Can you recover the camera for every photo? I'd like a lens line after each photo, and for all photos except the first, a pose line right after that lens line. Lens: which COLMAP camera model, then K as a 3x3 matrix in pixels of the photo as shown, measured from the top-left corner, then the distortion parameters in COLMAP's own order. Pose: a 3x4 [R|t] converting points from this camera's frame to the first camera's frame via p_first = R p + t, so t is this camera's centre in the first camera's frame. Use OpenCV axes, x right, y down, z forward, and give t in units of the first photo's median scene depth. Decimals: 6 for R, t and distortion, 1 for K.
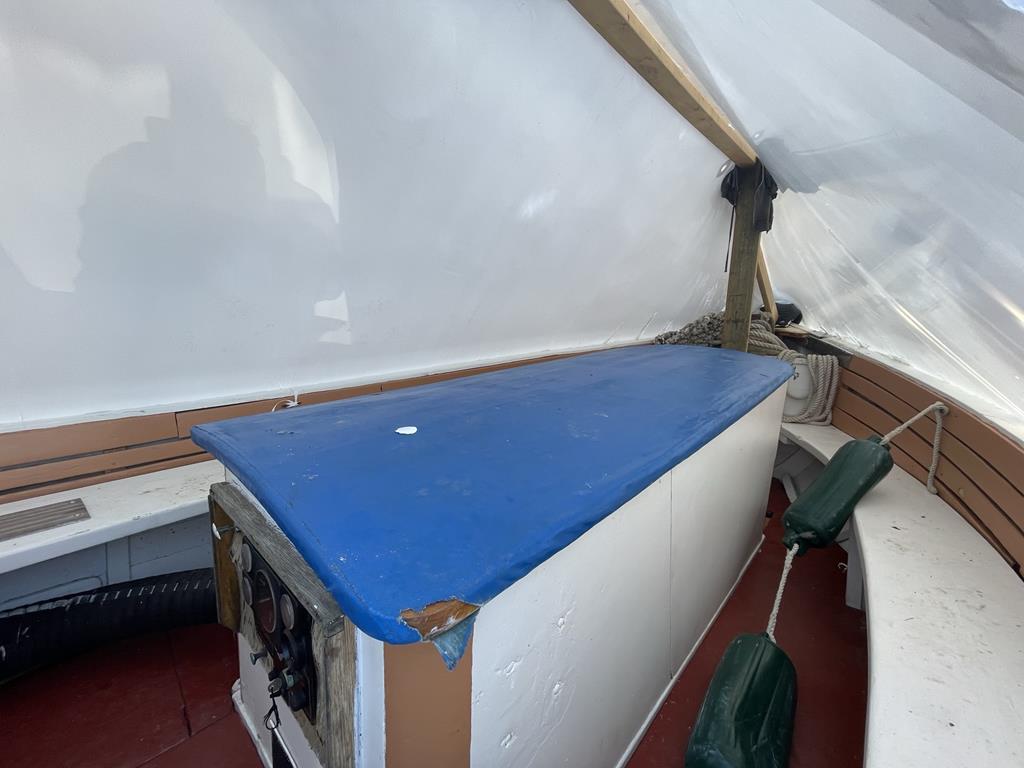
lens RADIAL K [[407.8, 0, 512.0], [0, 407.8, 384.0], [0, 0, 1]] dist [-0.001608, -0.000629]
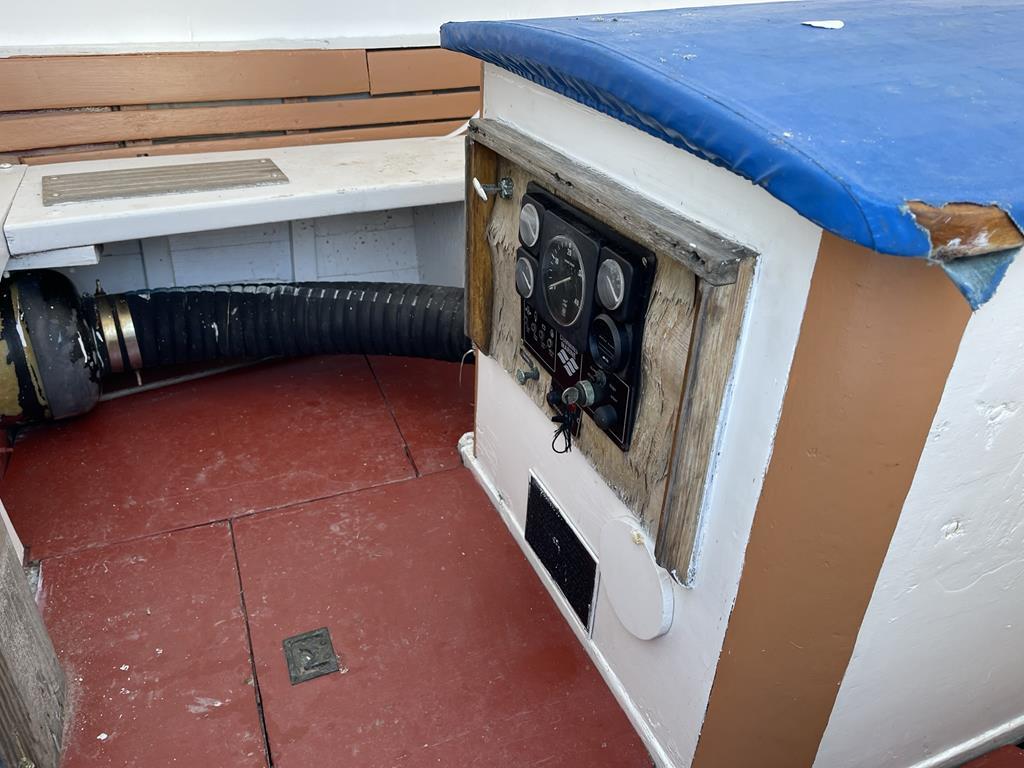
lens RADIAL K [[775.5, 0, 512.0], [0, 775.5, 384.0], [0, 0, 1]] dist [0.030923, -0.006767]
pose [[0.909888, 0.201069, -0.362871, -0.203838], [-0.070551, 0.936950, 0.342267, 0.284370], [0.408812, -0.285824, 0.866705, -0.199118]]
